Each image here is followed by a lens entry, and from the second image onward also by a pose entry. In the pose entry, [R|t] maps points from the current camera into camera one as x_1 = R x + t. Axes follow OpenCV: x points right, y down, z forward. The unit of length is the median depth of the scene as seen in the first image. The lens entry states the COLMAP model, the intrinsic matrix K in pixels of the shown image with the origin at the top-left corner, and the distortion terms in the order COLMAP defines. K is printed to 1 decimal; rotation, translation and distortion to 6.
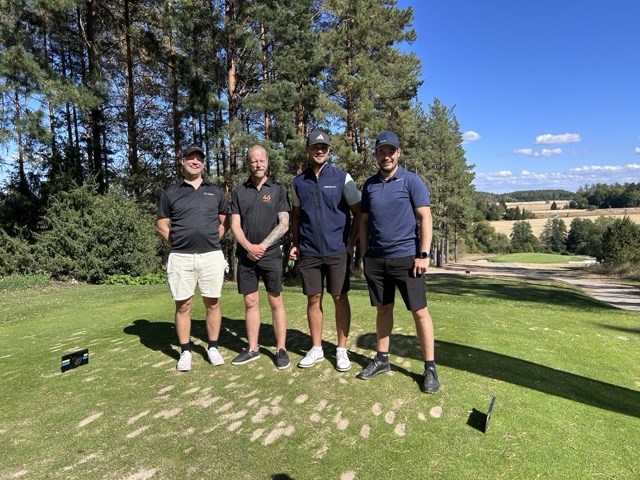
lens RADIAL K [[469.3, 0, 320.0], [0, 469.3, 240.0], [0, 0, 1]] dist [0.041333, -0.045727]
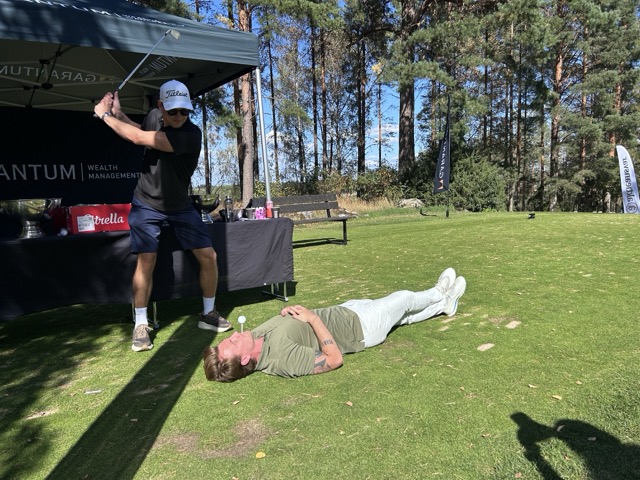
lens RADIAL K [[469.3, 0, 320.0], [0, 469.3, 240.0], [0, 0, 1]] dist [0.041333, -0.045727]
pose [[0.838983, 0.060644, -0.540768, -0.007066], [-0.030114, 0.997422, 0.065134, 0.062965], [0.543323, -0.038362, 0.838647, -0.515494]]
